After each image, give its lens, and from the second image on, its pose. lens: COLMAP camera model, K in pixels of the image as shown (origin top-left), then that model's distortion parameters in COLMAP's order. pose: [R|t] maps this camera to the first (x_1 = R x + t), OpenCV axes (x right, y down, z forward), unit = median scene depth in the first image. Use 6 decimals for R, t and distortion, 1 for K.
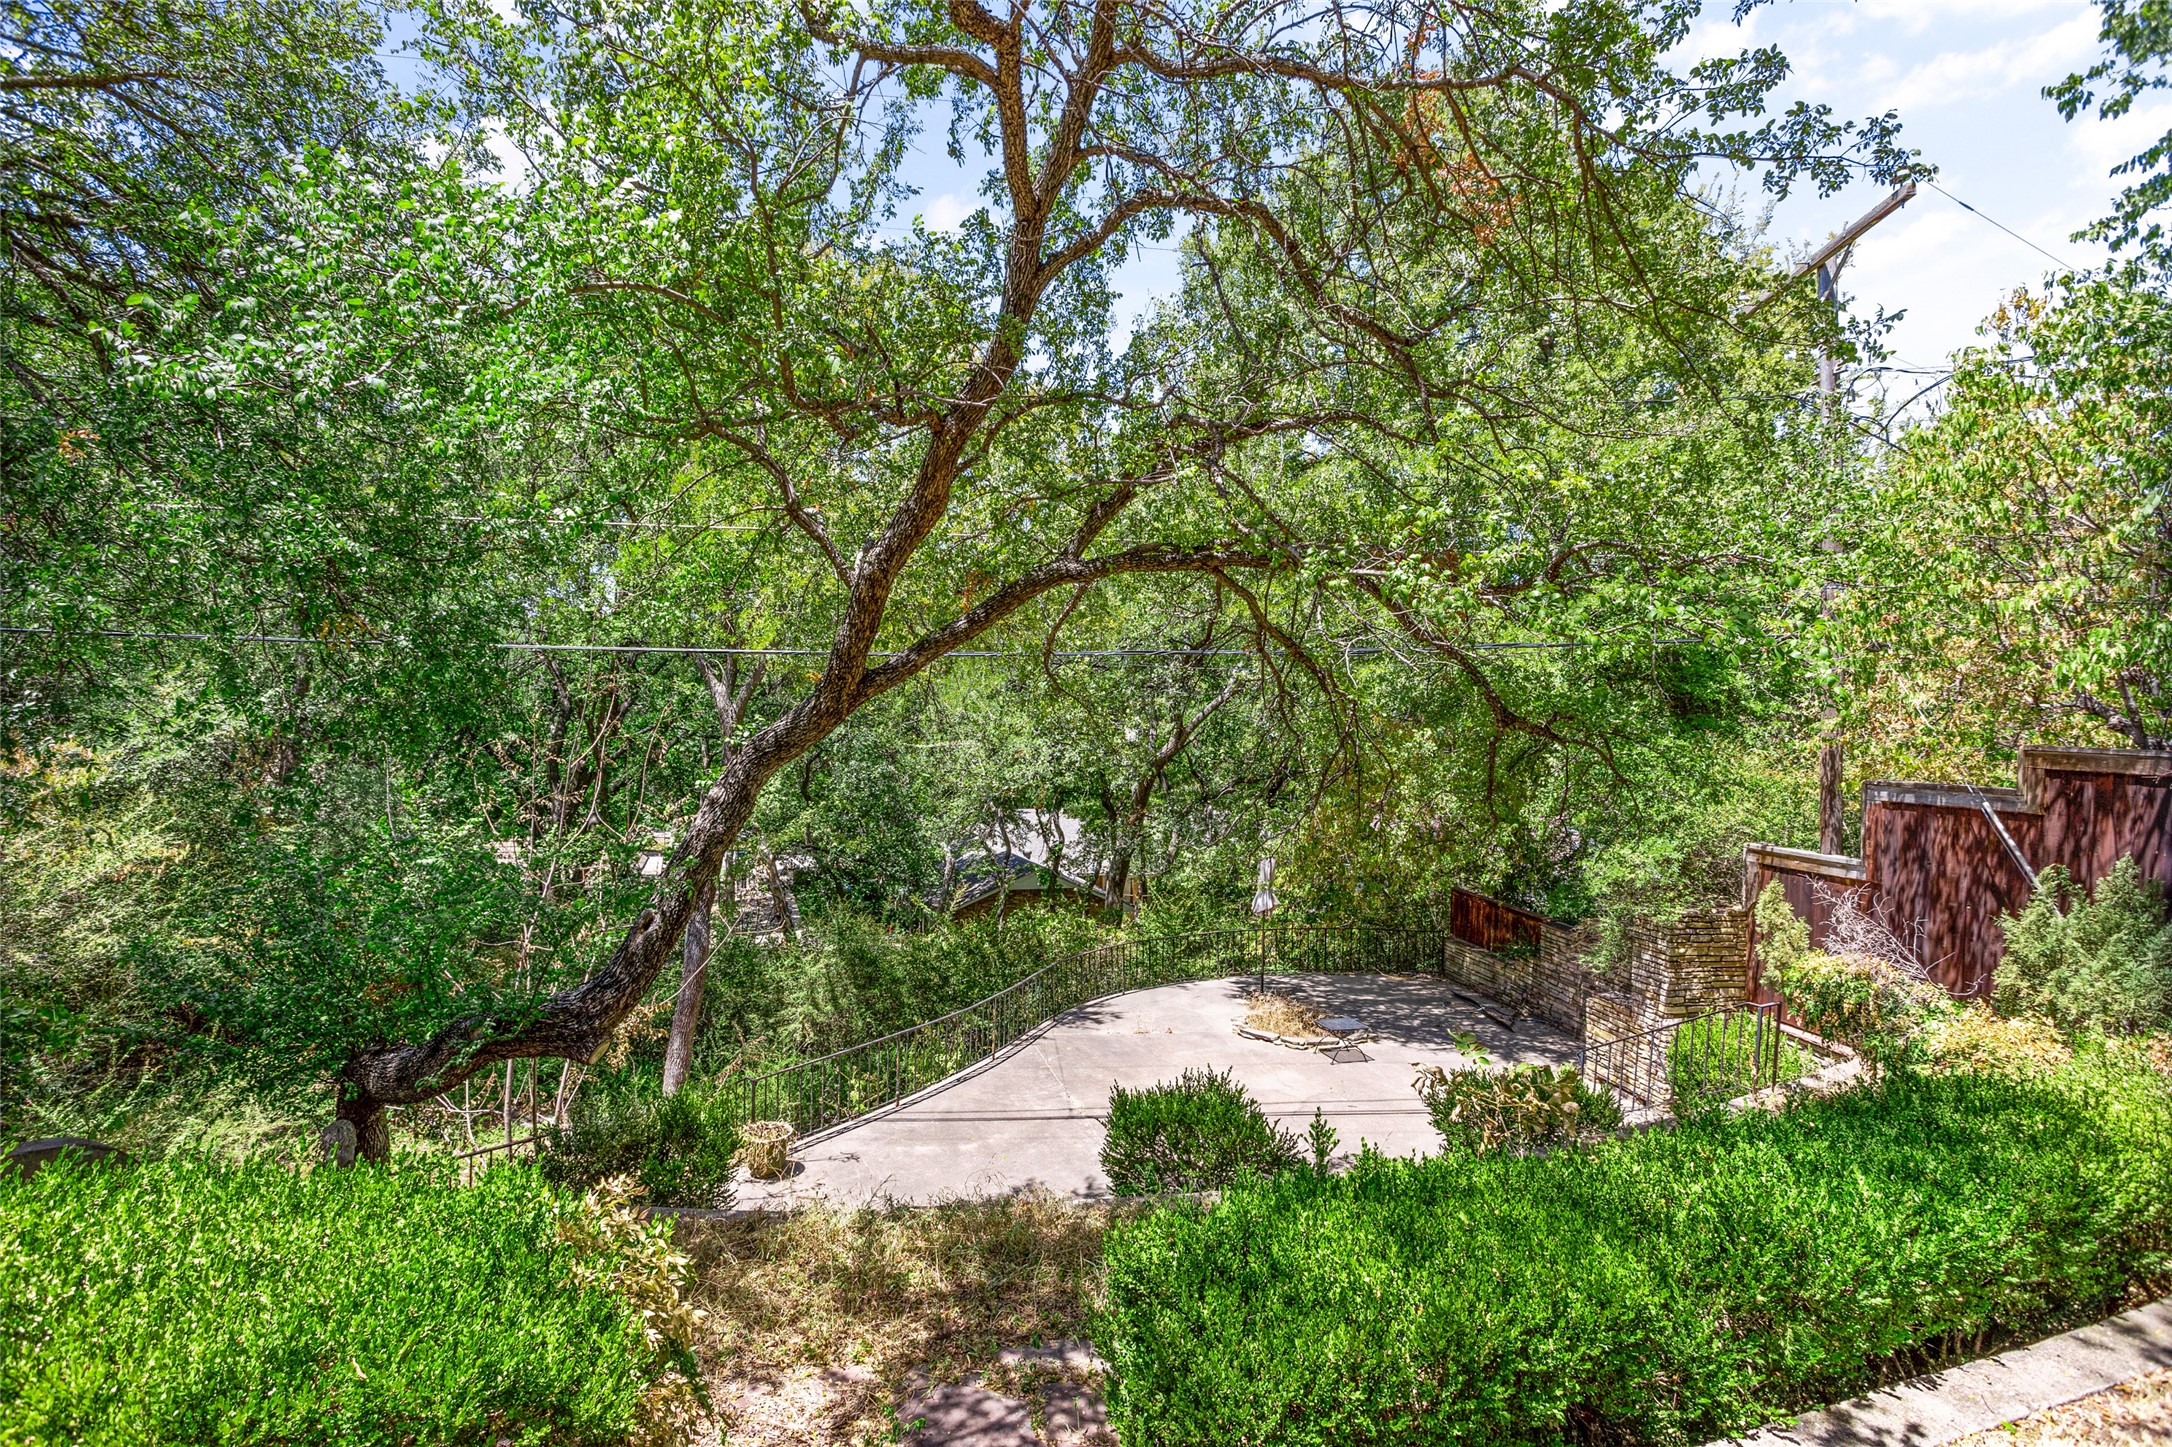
lens RADIAL K [[1076.4, 0, 1041.0], [0, 1076.4, 734.7], [0, 0, 1]] dist [-0.059633, 0.034849]
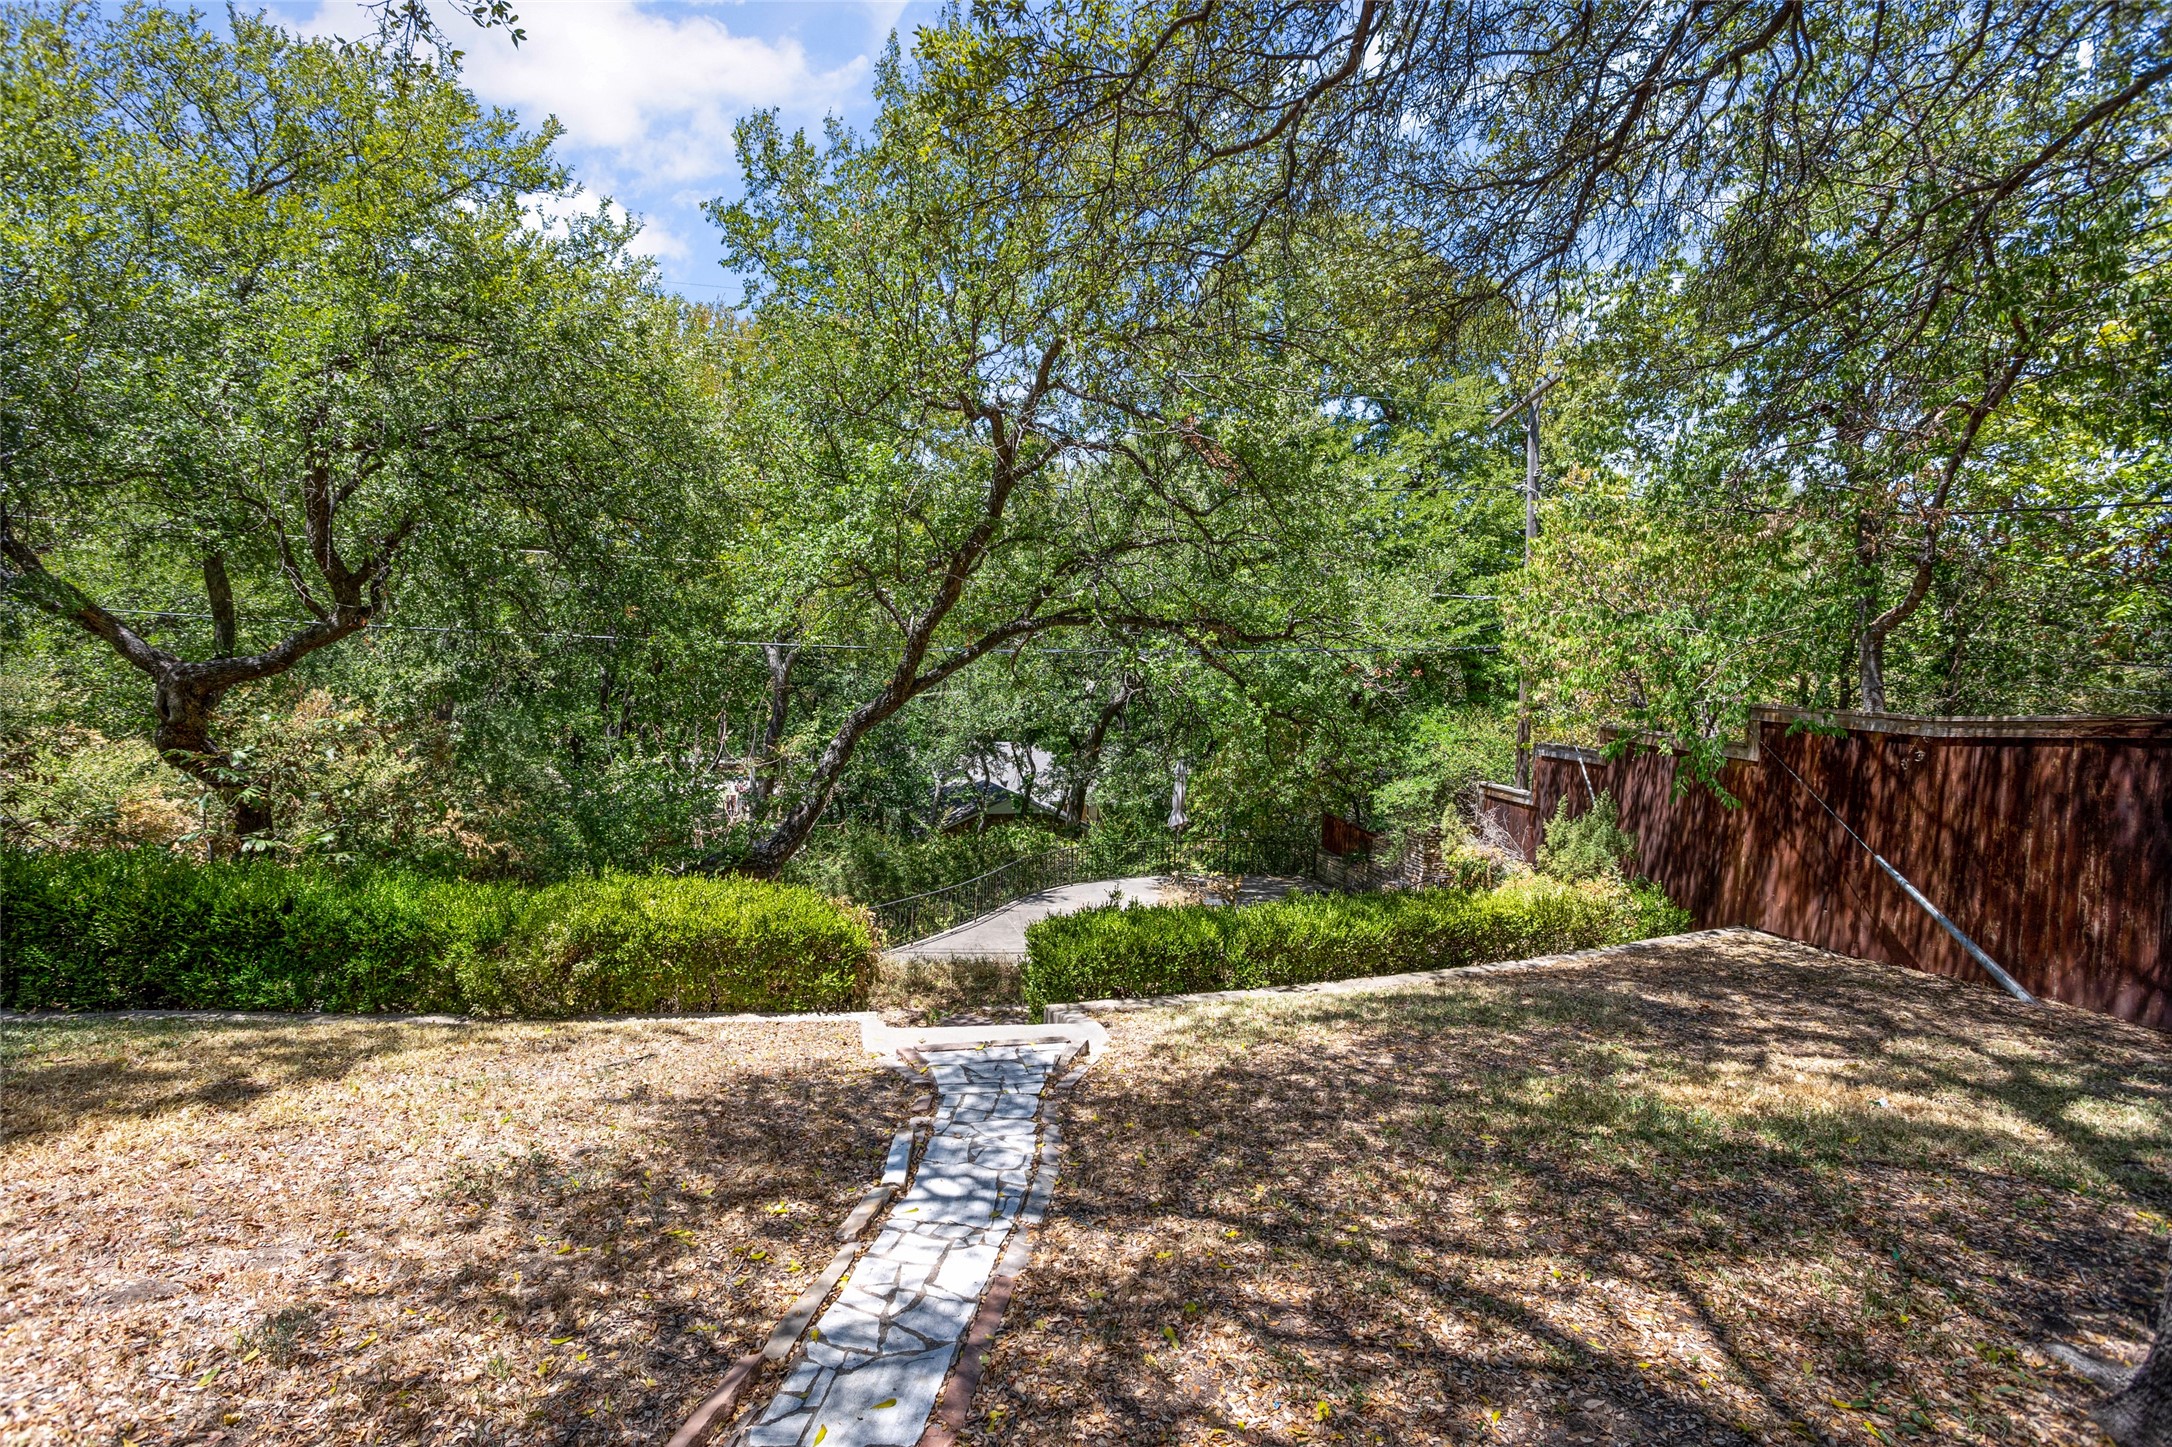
lens RADIAL K [[1076.4, 0, 1041.0], [0, 1076.4, 734.7], [0, 0, 1]] dist [-0.059633, 0.034849]
pose [[0.999662, 0.017201, 0.019506, 0.008629], [-0.018415, 0.997788, 0.063877, -0.033035], [-0.018364, -0.064214, 0.997767, -0.337144]]
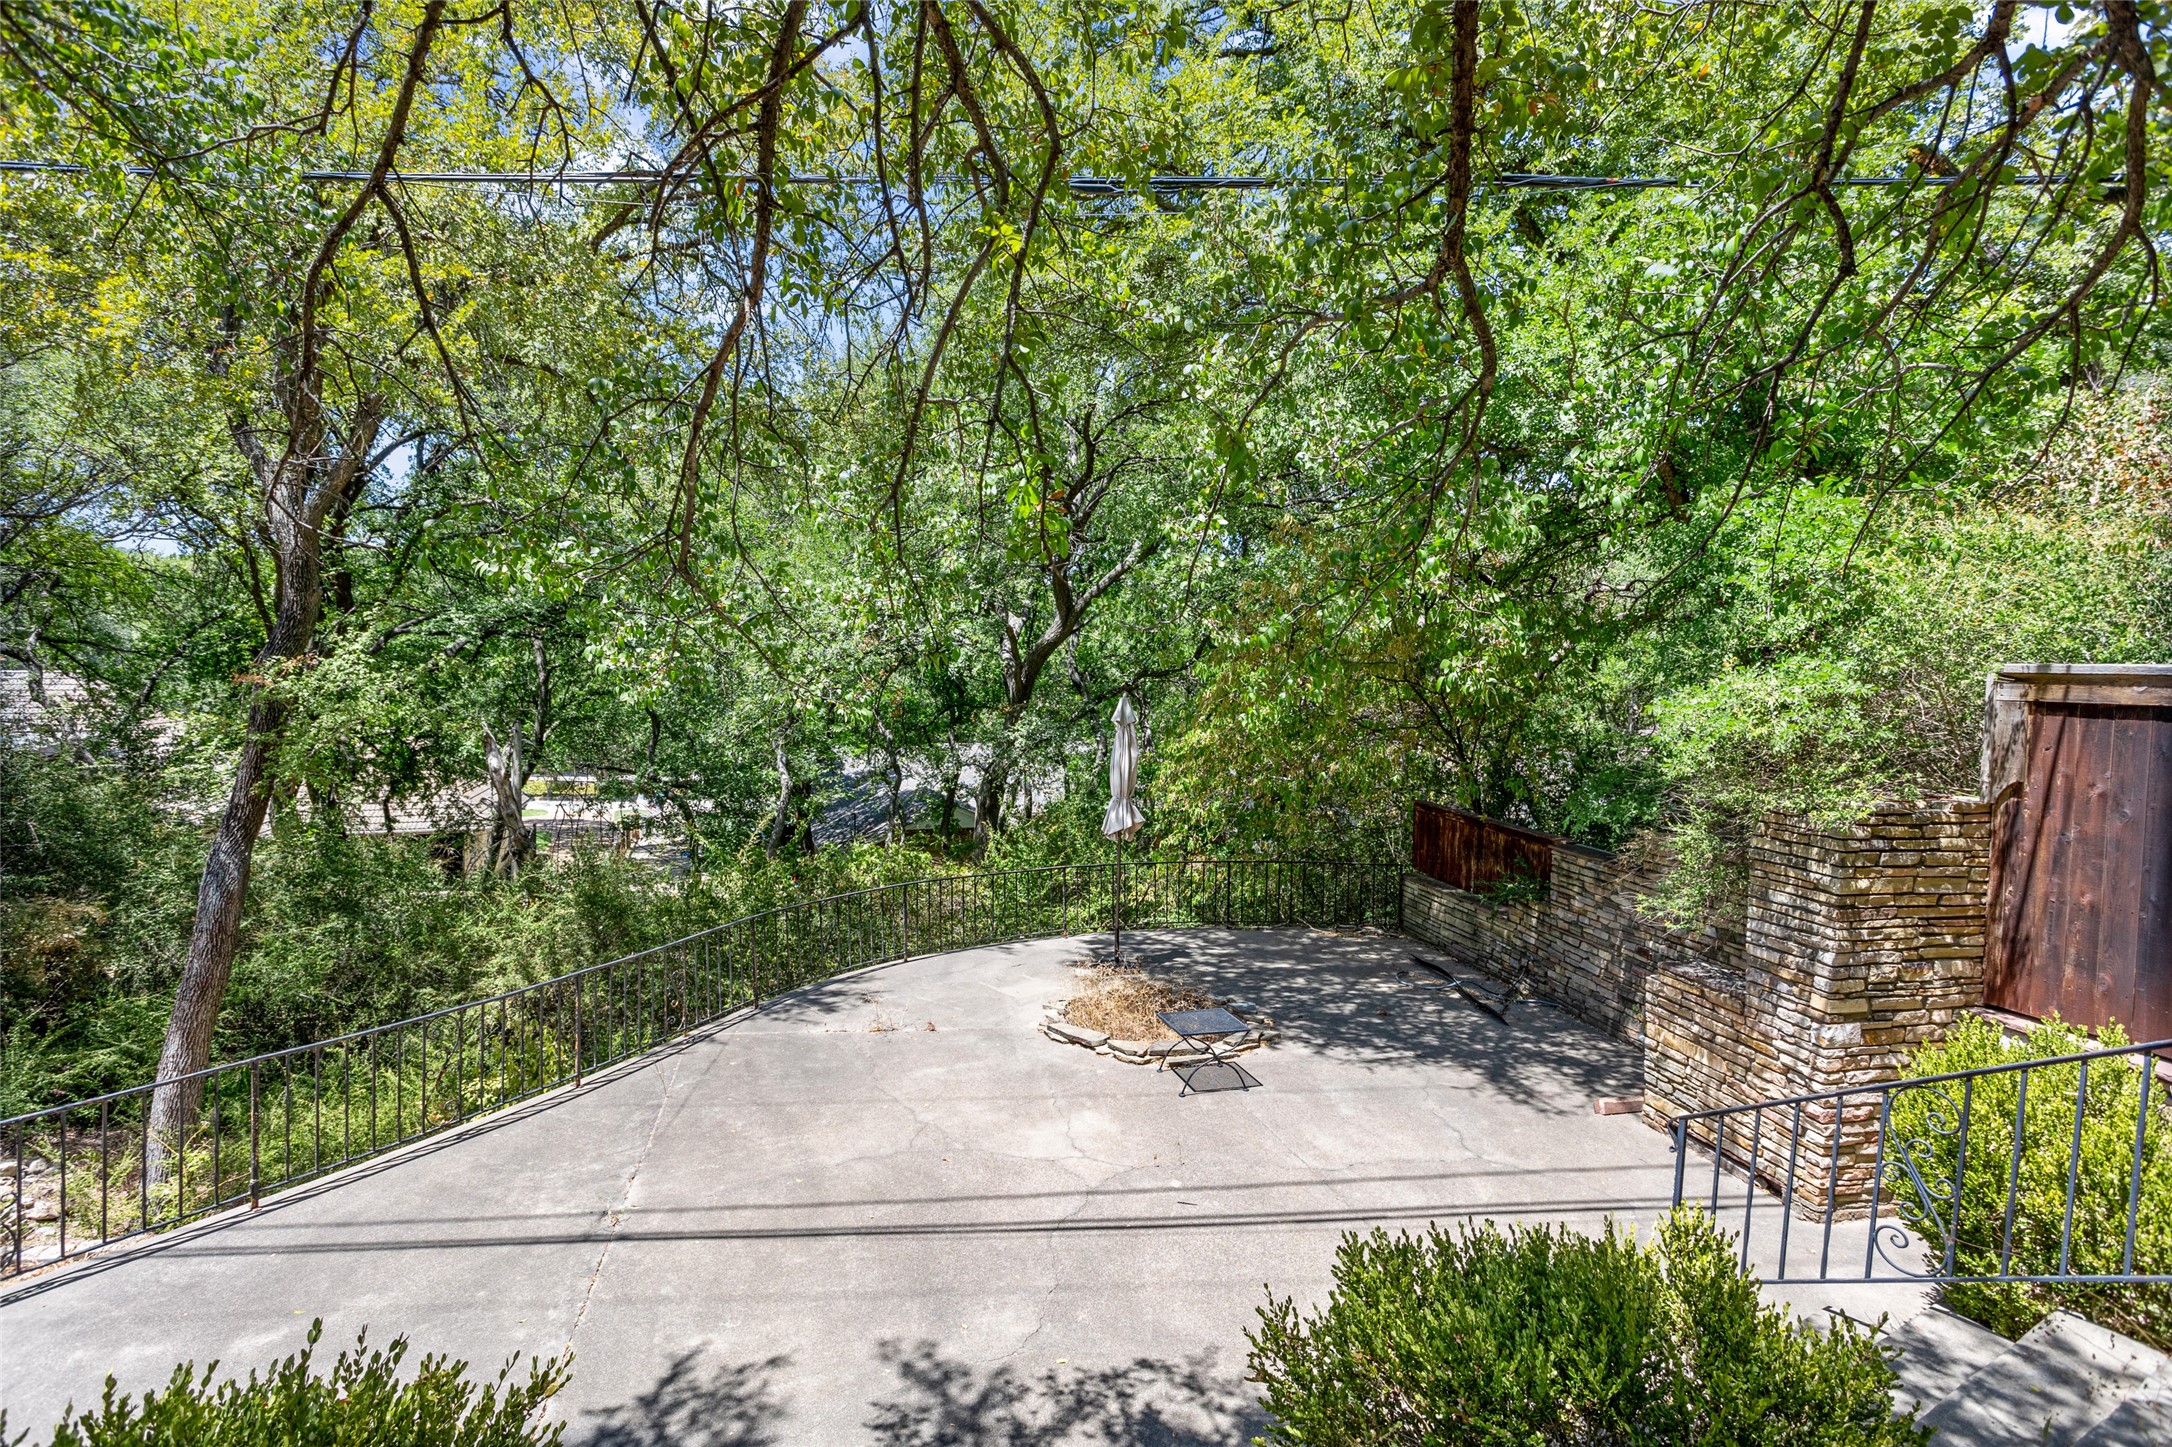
lens RADIAL K [[1076.4, 0, 1041.0], [0, 1076.4, 734.7], [0, 0, 1]] dist [-0.059633, 0.034849]
pose [[0.999919, -0.006824, 0.010761, 0.151818], [0.006331, 0.998959, 0.045177, 0.075183], [-0.011058, -0.045105, 0.998921, 0.353339]]
